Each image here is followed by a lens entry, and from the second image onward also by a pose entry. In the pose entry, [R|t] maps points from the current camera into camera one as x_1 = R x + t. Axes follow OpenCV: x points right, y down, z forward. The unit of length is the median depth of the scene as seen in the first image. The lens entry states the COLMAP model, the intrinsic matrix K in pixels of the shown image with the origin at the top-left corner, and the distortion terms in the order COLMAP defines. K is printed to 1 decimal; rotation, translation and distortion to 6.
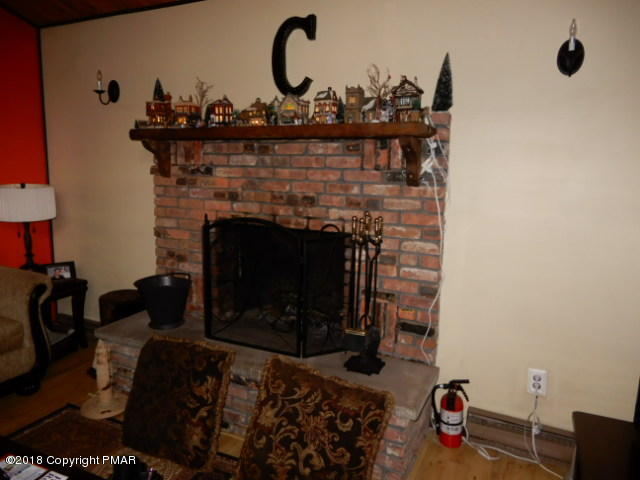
lens RADIAL K [[455.2, 0, 320.0], [0, 455.2, 240.0], [0, 0, 1]] dist [0.004528, 0.002573]
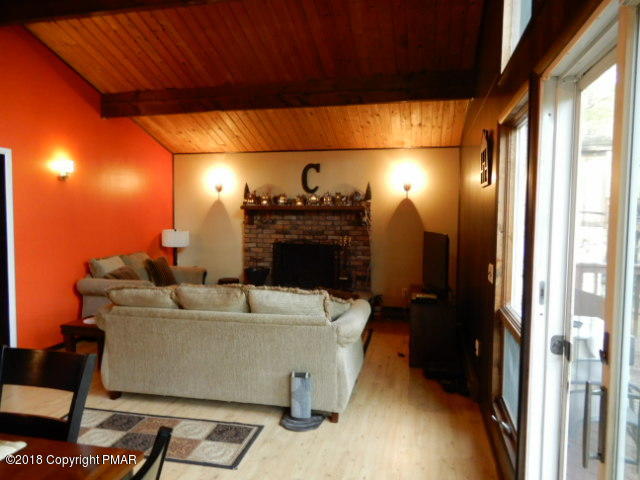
lens RADIAL K [[455.2, 0, 320.0], [0, 455.2, 240.0], [0, 0, 1]] dist [0.004528, 0.002573]
pose [[0.979137, -0.027431, 0.201340, -0.545392], [0.046164, 0.994966, -0.088942, 0.184040], [-0.197887, 0.096381, 0.975475, -1.524238]]
